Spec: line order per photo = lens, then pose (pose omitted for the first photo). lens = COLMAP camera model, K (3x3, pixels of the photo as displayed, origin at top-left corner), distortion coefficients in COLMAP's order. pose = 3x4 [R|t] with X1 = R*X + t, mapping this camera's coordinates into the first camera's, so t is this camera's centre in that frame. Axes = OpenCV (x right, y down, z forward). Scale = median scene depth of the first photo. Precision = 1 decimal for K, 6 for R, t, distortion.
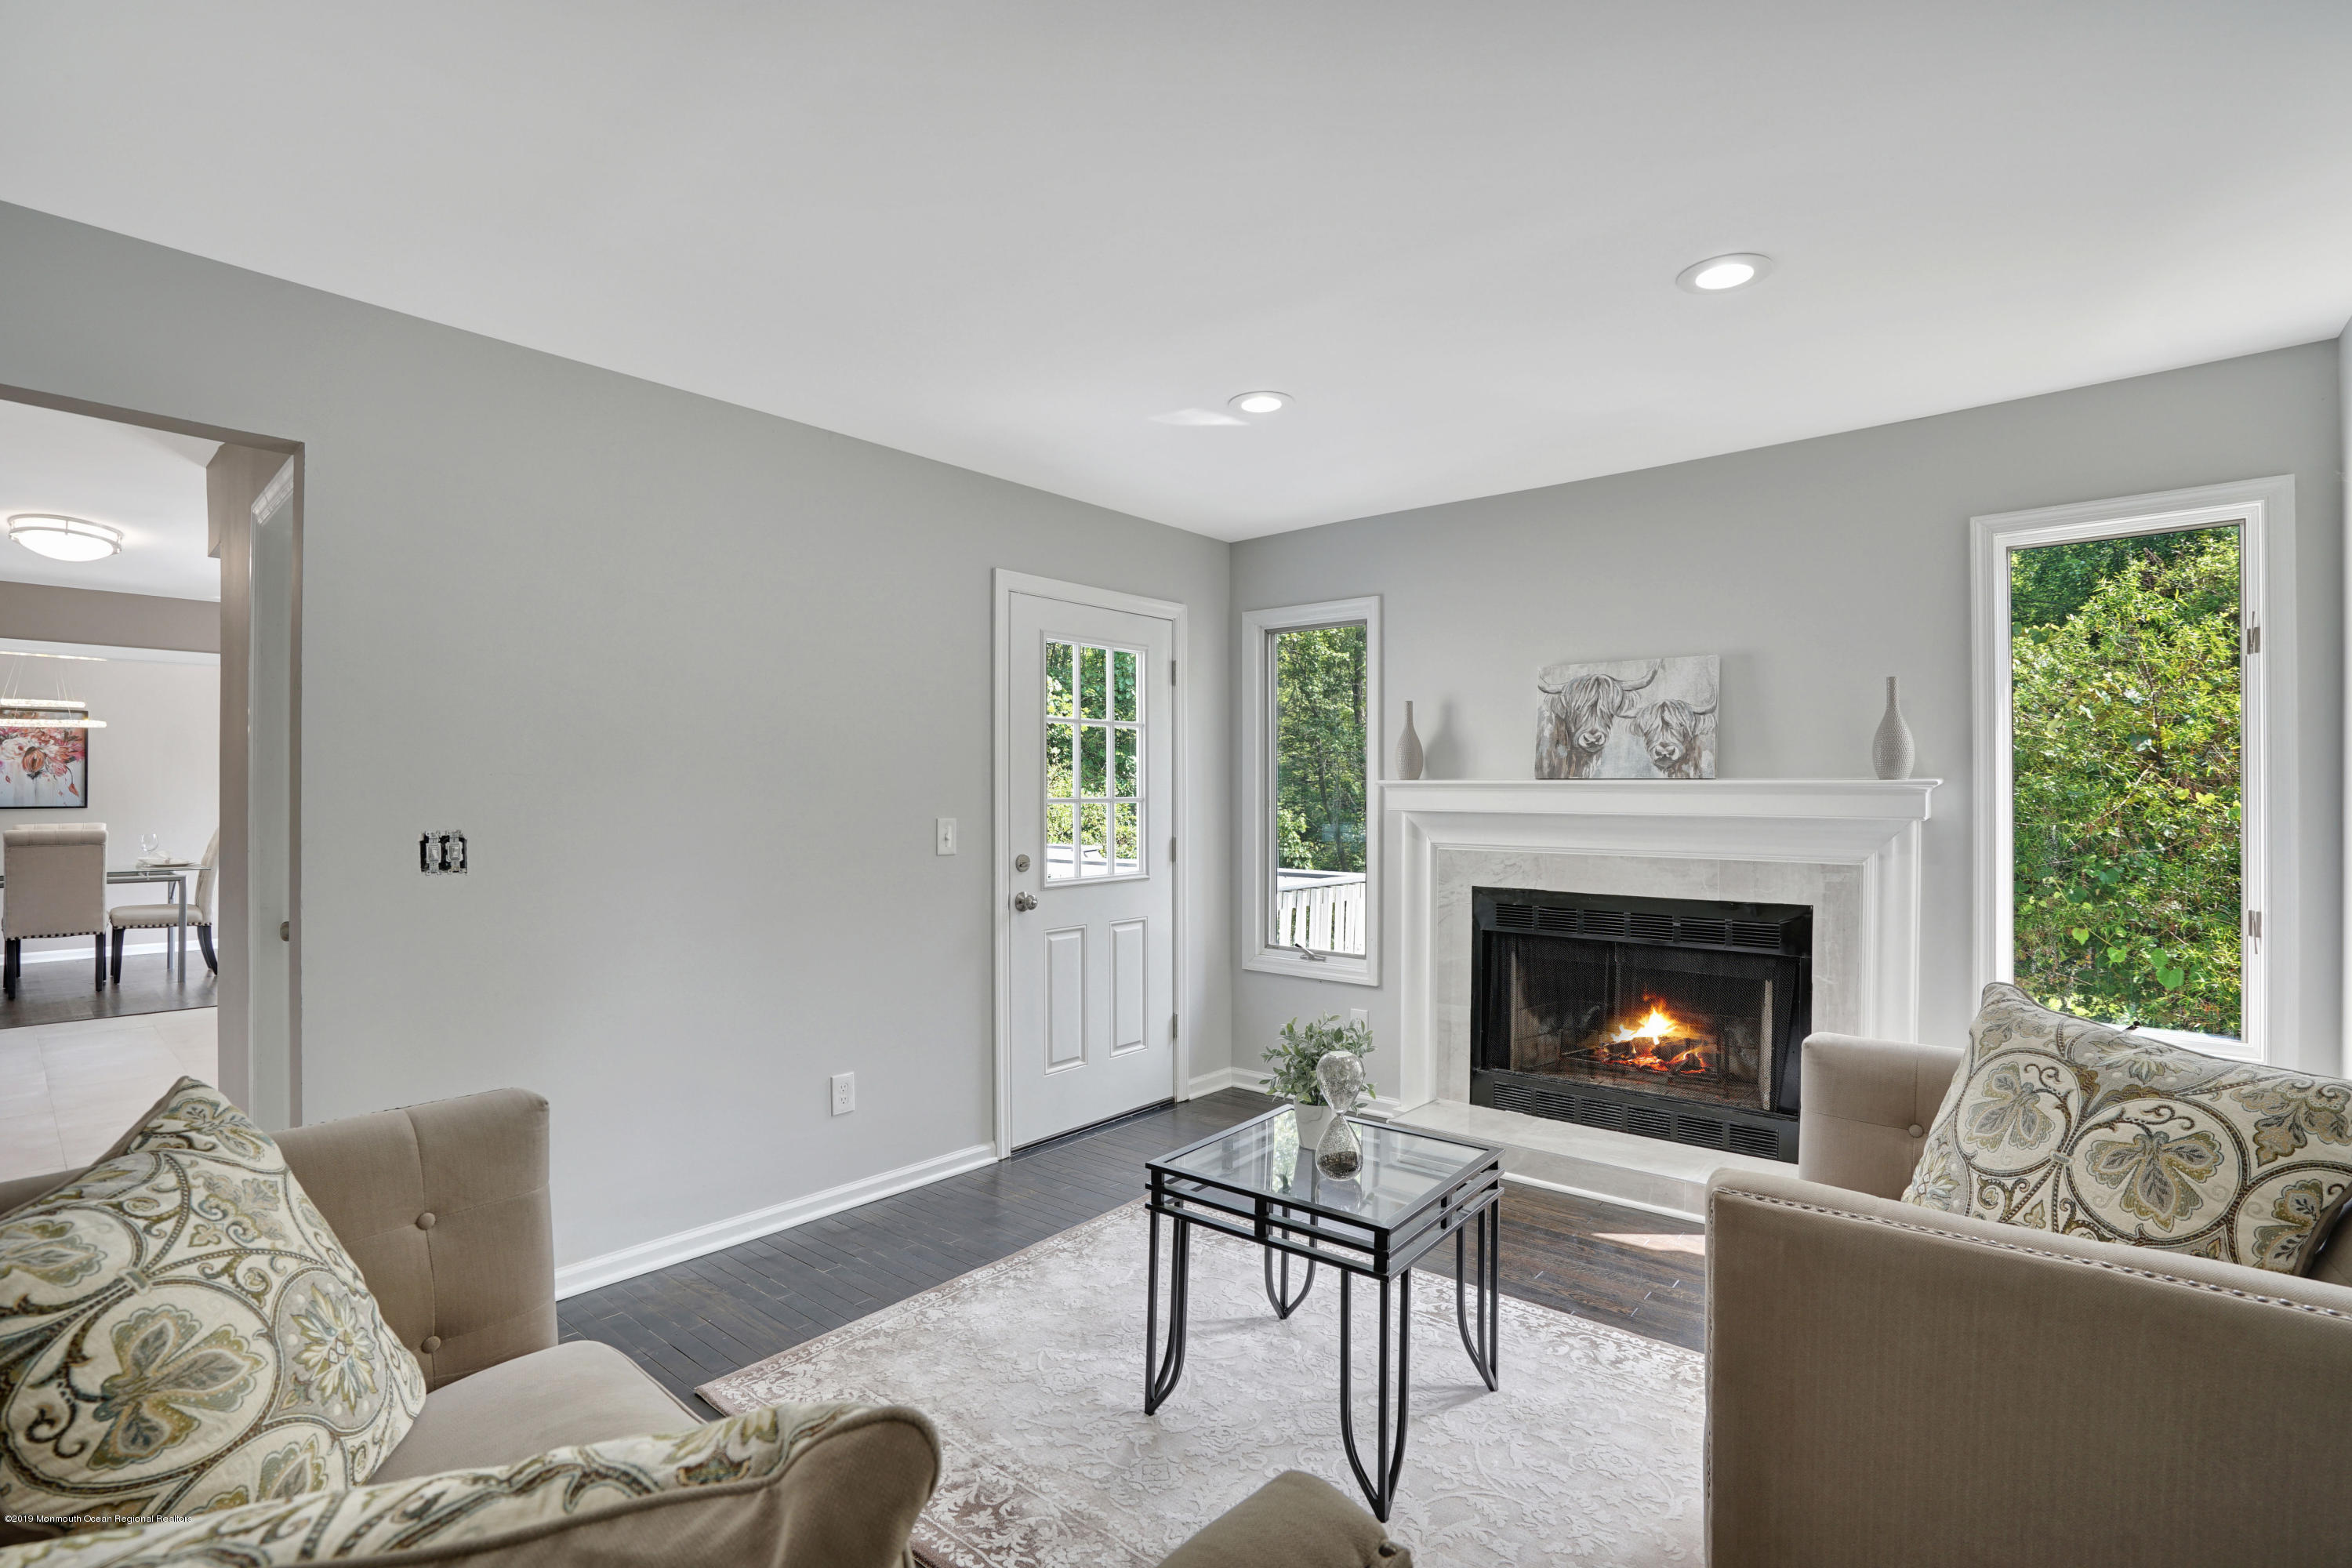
lens RADIAL K [[1083.3, 0, 1166.6], [0, 1083.3, 790.1], [0, 0, 1]] dist [-0.055406, 0.018983]
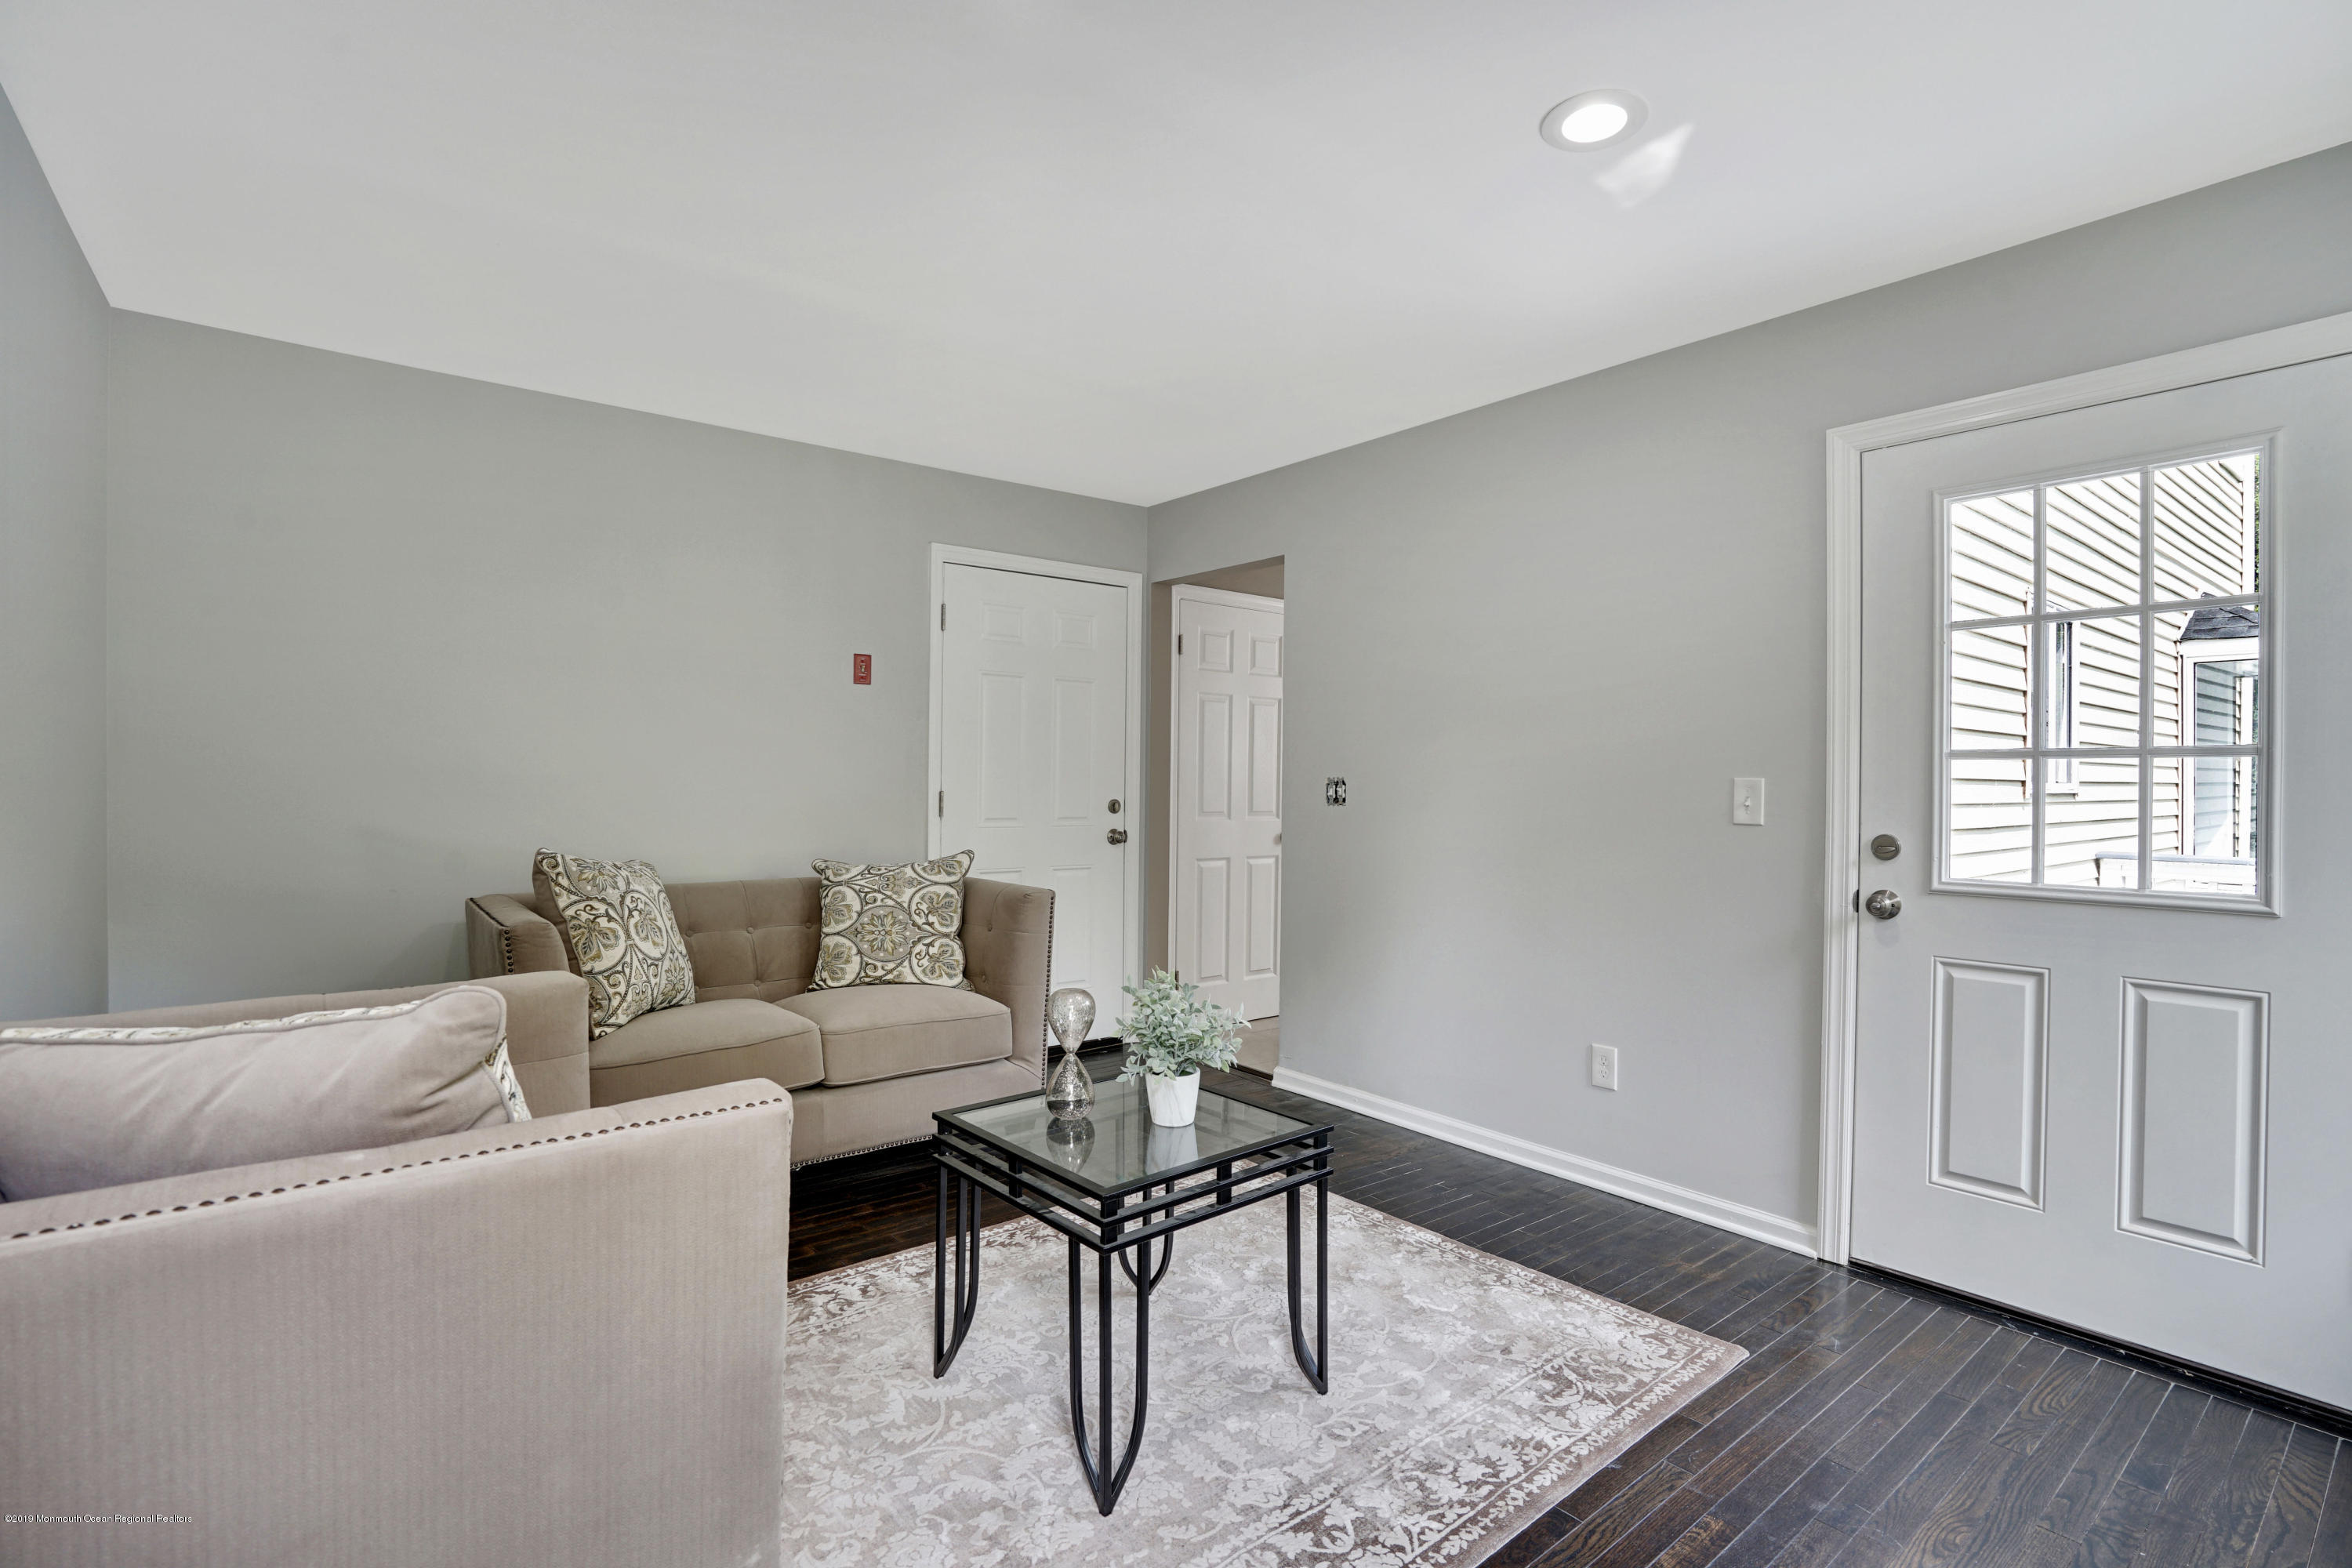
lens RADIAL K [[1142.1, 0, 1209.1], [0, 1142.1, 786.3], [0, 0, 1]] dist [0.000463, 0.000054]
pose [[-0.174590, -0.000499, -0.984641, 0.617727], [-0.008255, 0.999965, 0.000957, 0.031462], [0.984607, 0.008296, -0.174588, 0.687535]]
